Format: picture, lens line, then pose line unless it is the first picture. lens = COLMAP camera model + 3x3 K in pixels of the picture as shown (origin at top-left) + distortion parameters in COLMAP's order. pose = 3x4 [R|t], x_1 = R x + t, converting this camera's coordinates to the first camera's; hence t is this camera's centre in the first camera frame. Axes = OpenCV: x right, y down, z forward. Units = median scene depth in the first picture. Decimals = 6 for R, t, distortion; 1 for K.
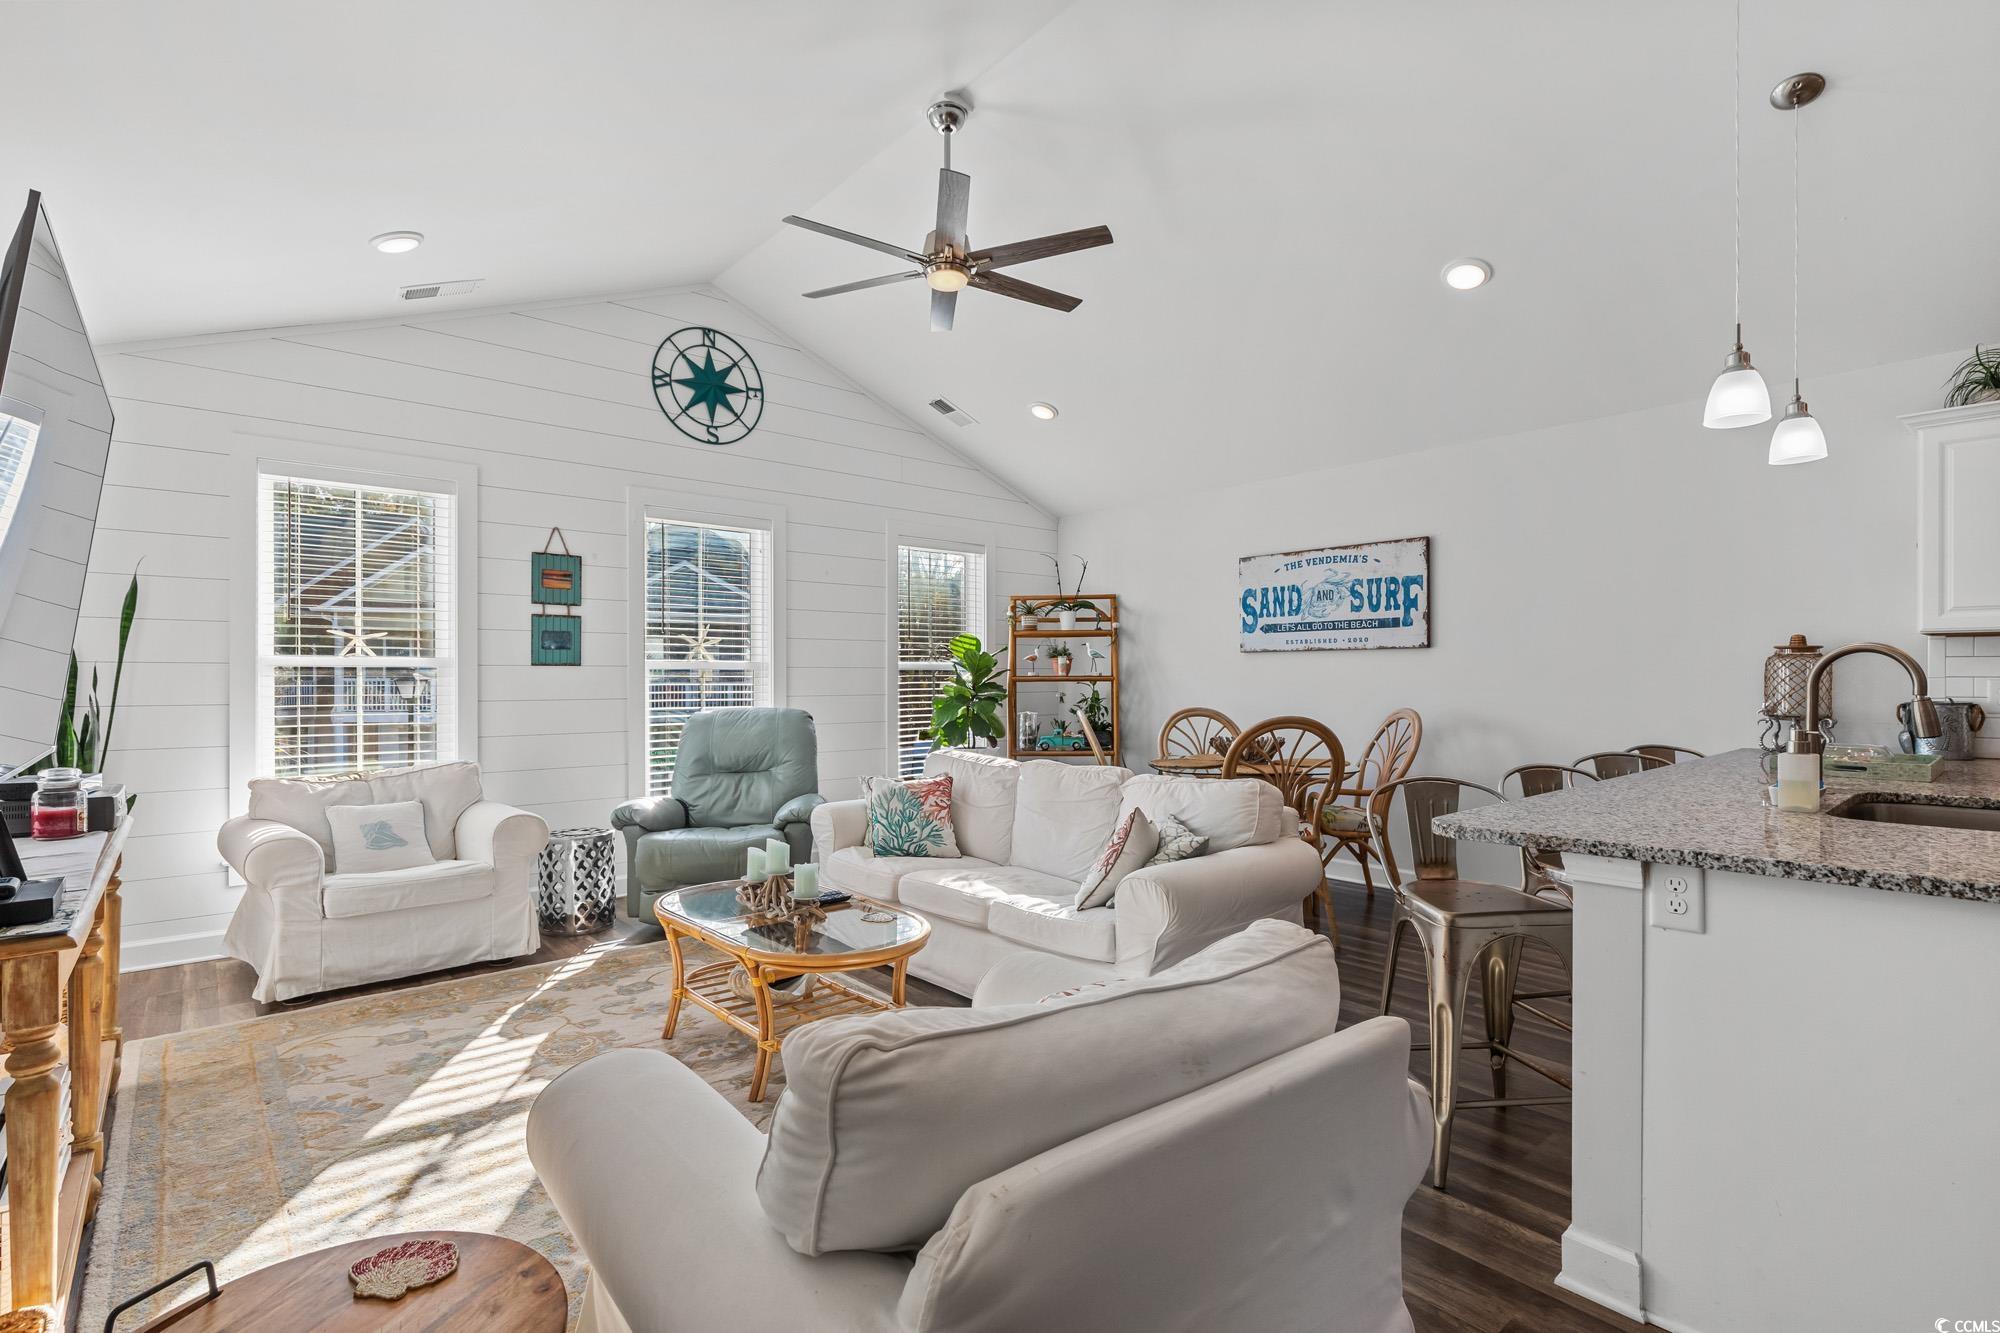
lens RADIAL K [[926.3, 0, 1002.5], [0, 926.3, 676.2], [0, 0, 1]] dist [-0.008327, -0.000885]
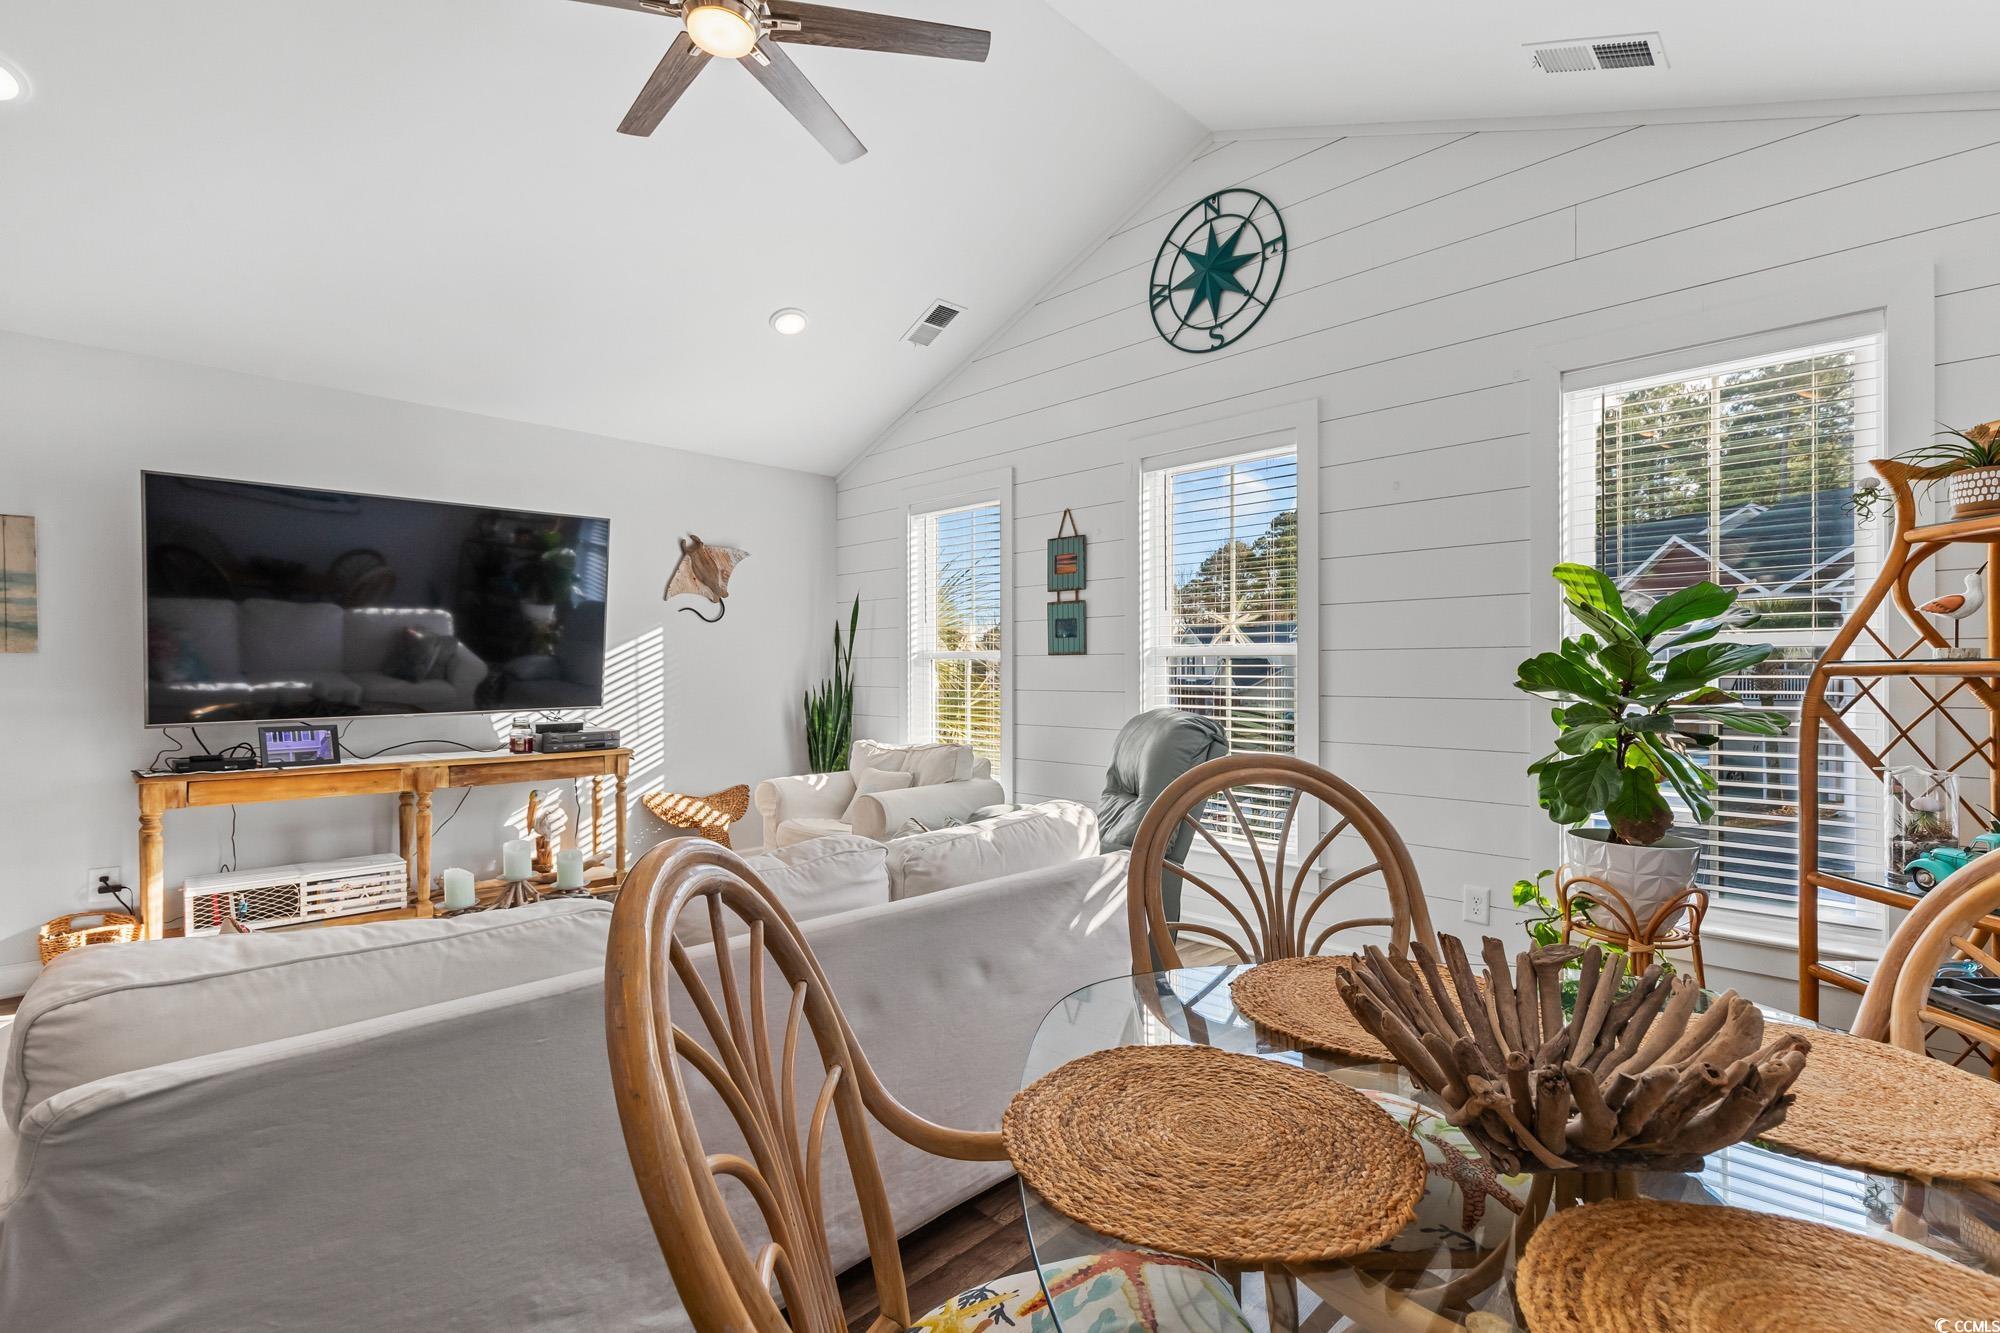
lens RADIAL K [[897.3, 0, 1009.7], [0, 897.3, 669.3], [0, 0, 1]] dist [0.003109, 0.000244]
pose [[0.087295, 0.002056, -0.996180, 0.391914], [0.004281, 0.999988, 0.002439, 0.000816], [0.996173, -0.004478, 0.087285, 0.788540]]
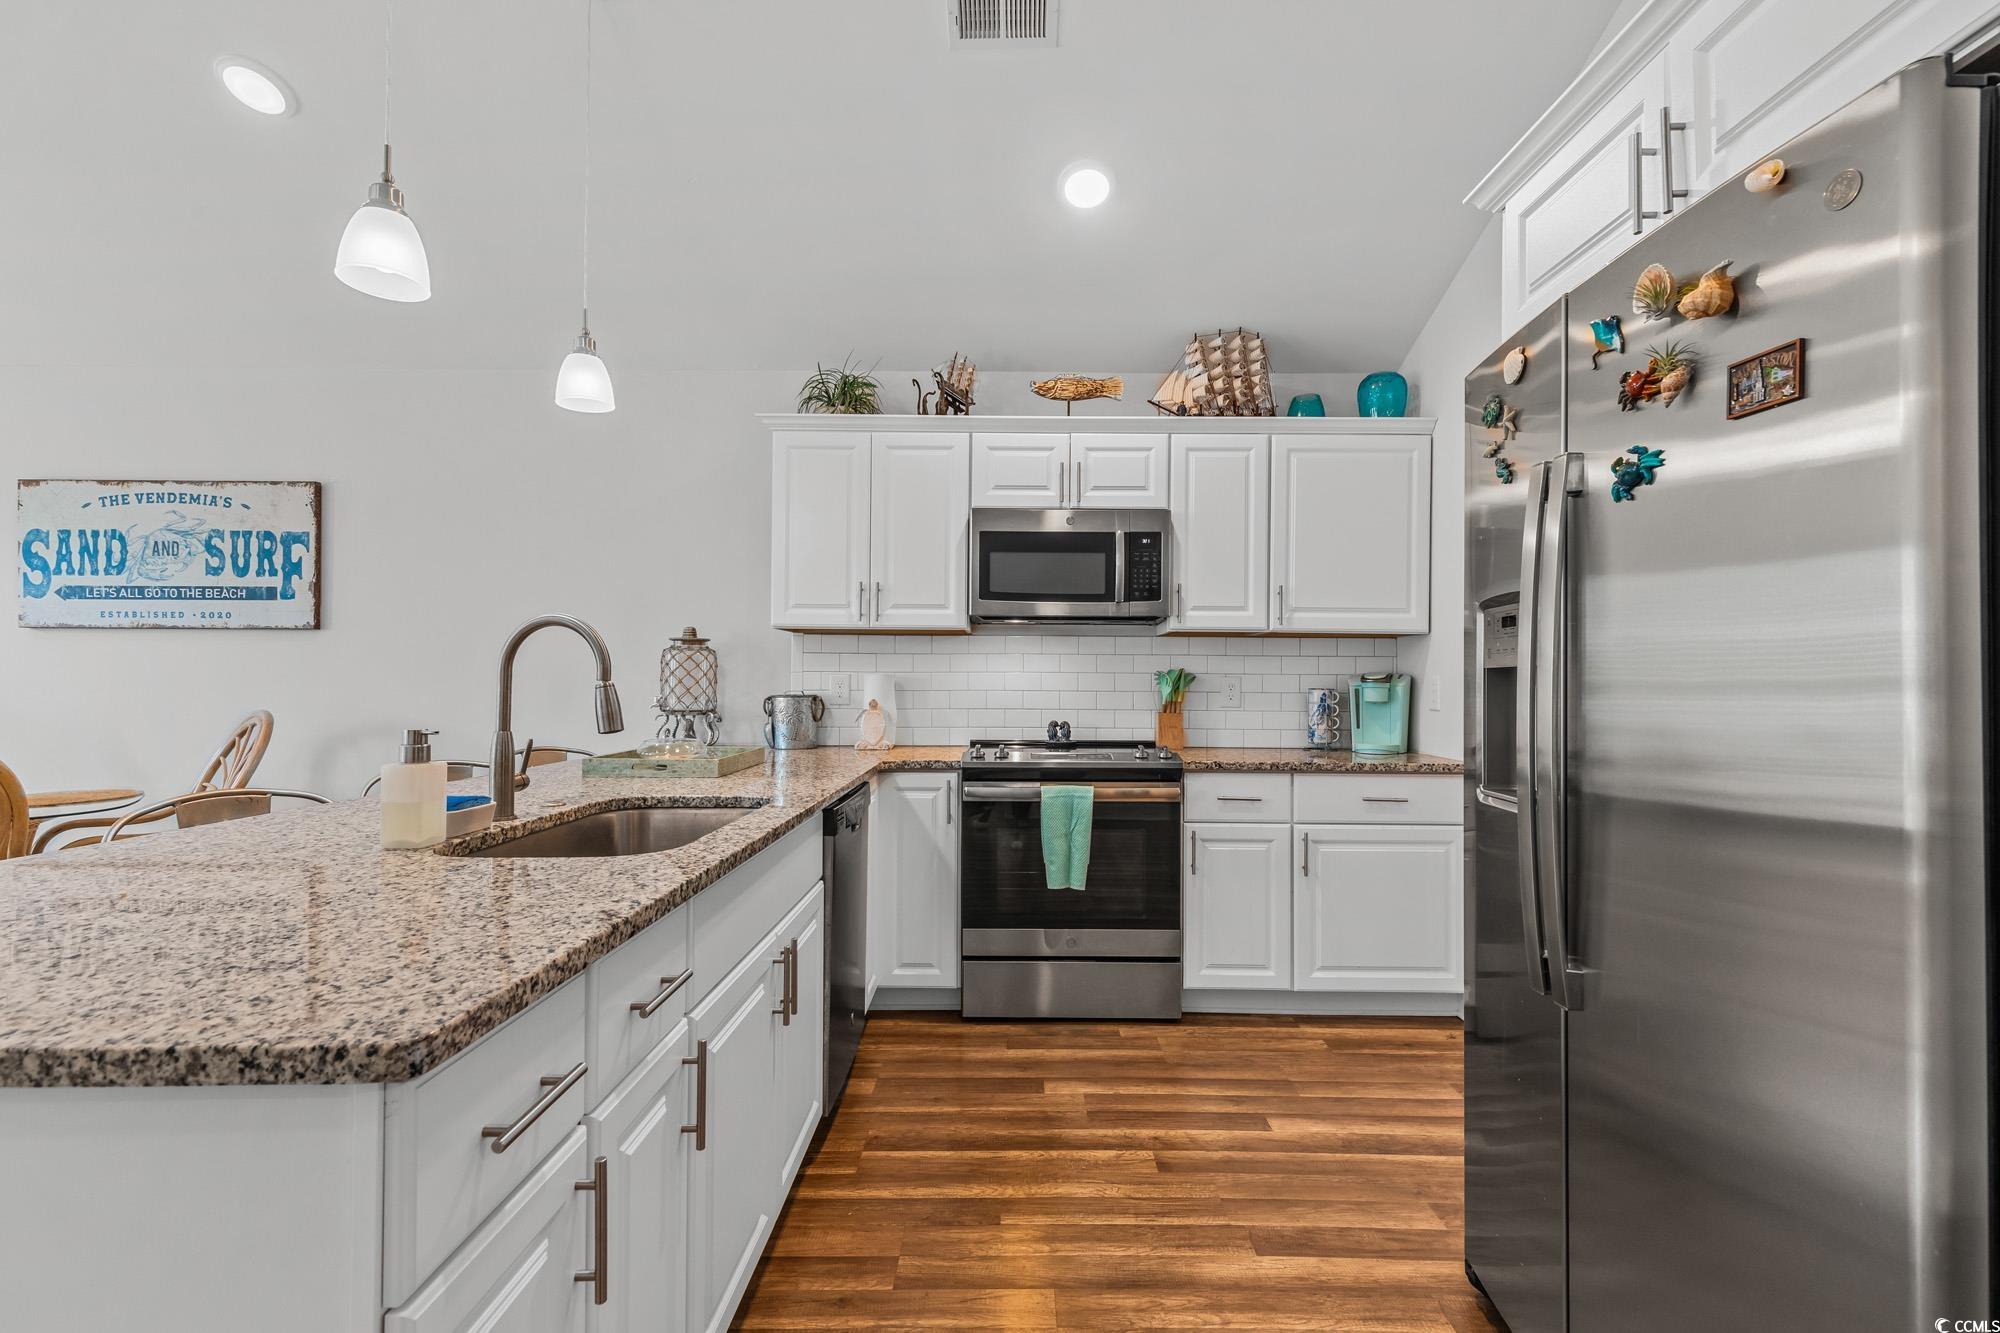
lens RADIAL K [[897.3, 0, 1009.7], [0, 897.3, 669.3], [0, 0, 1]] dist [0.003109, 0.000244]
pose [[0.651394, 0.017068, 0.758548, 0.258388], [-0.007173, 0.999841, -0.016338, 0.009109], [-0.758706, 0.005201, 0.651412, 0.089842]]
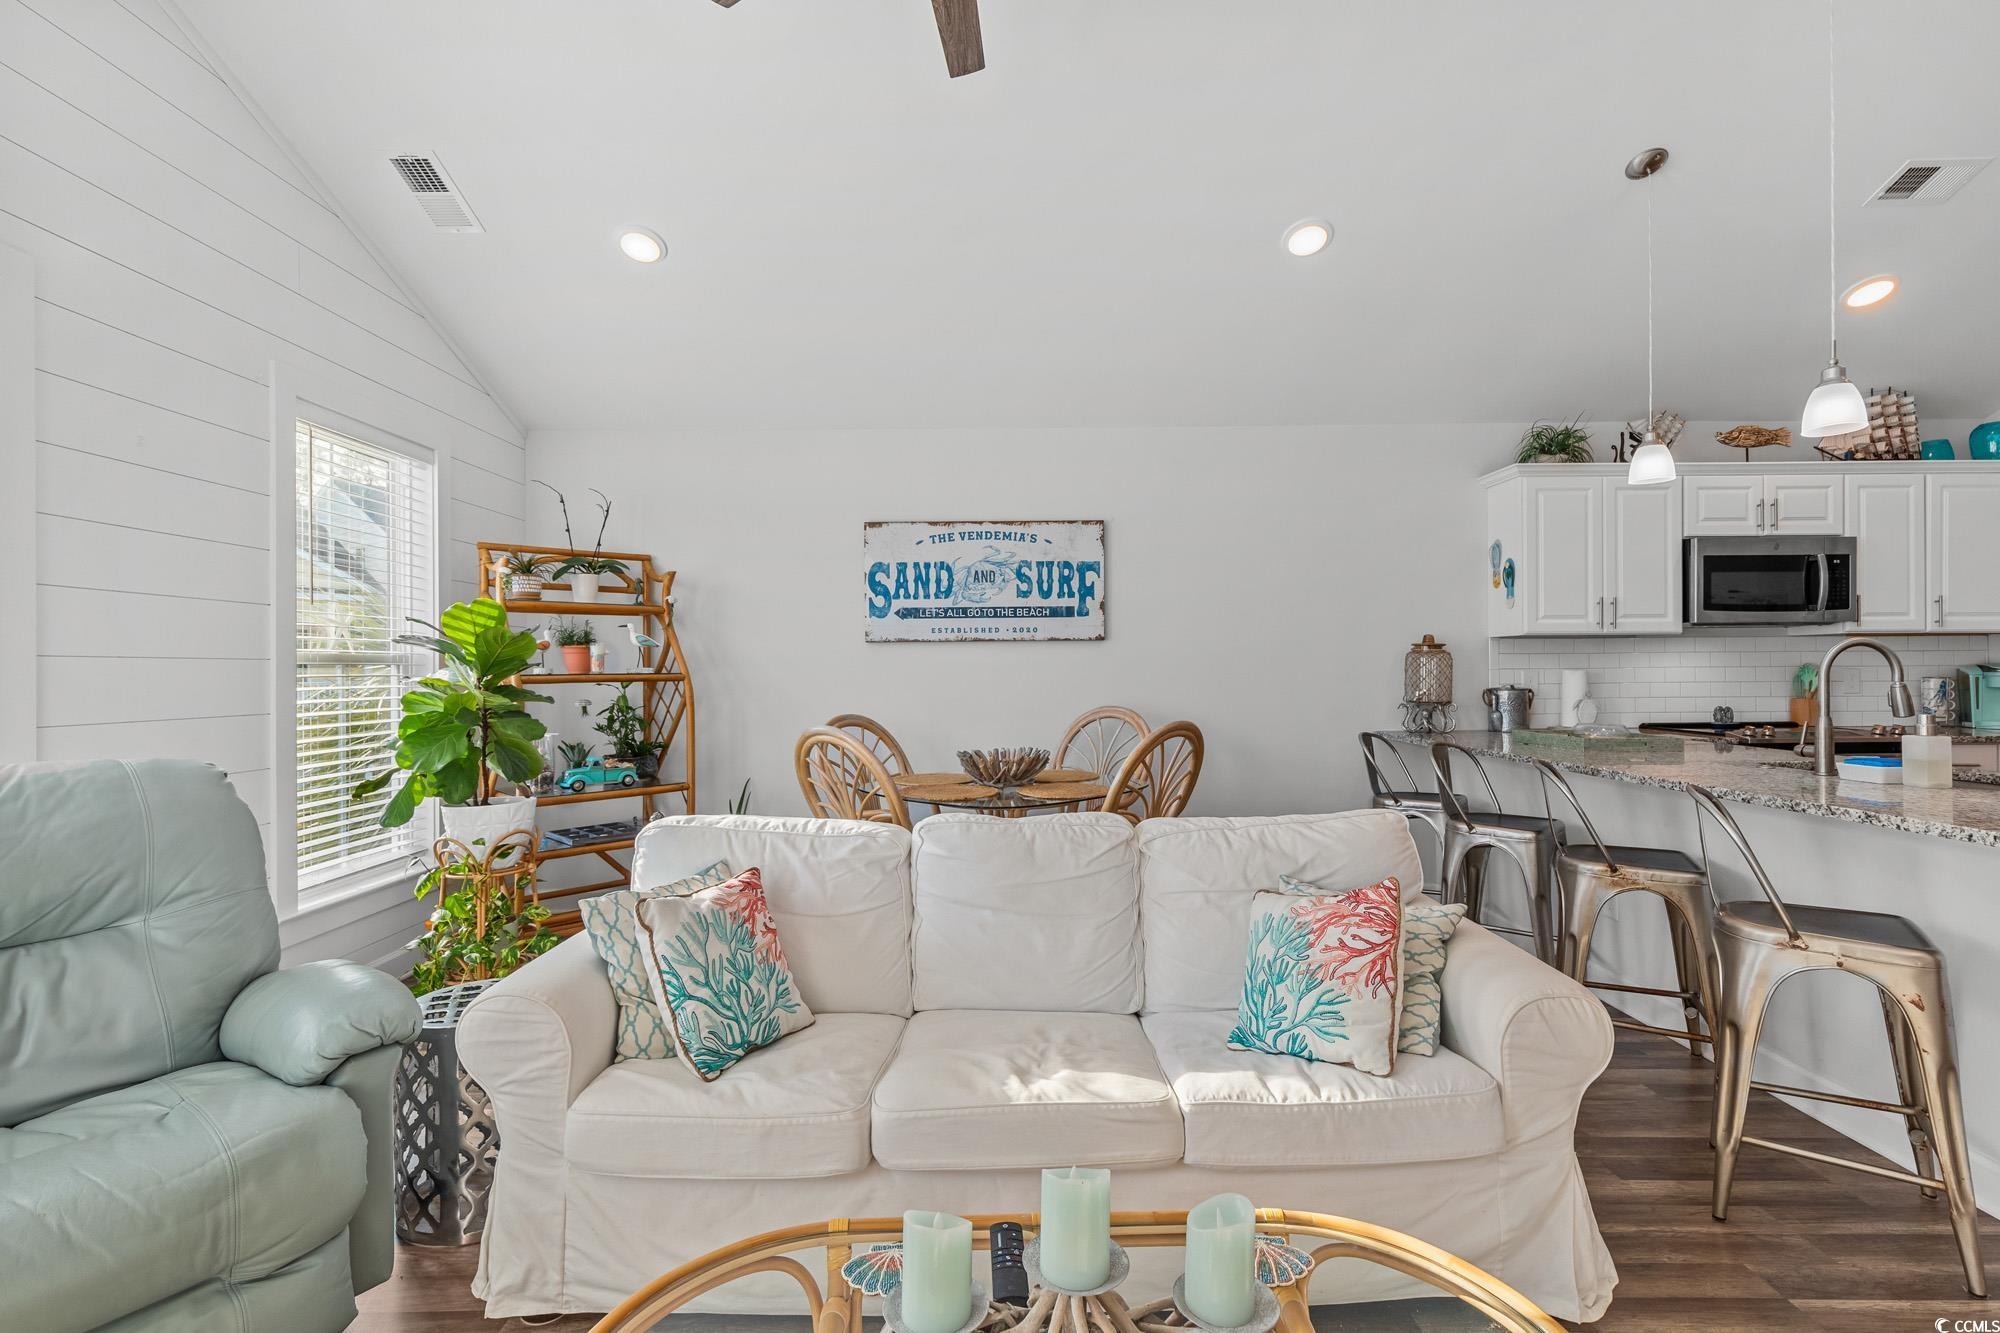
lens RADIAL K [[915.6, 0, 1011.2], [0, 915.6, 669.1], [0, 0, 1]] dist [0.007745, -0.000464]
pose [[0.651115, -0.002891, 0.758974, -0.281654], [0.006741, 0.999975, -0.001974, -0.000639], [-0.758949, 0.006402, 0.651118, 0.446045]]
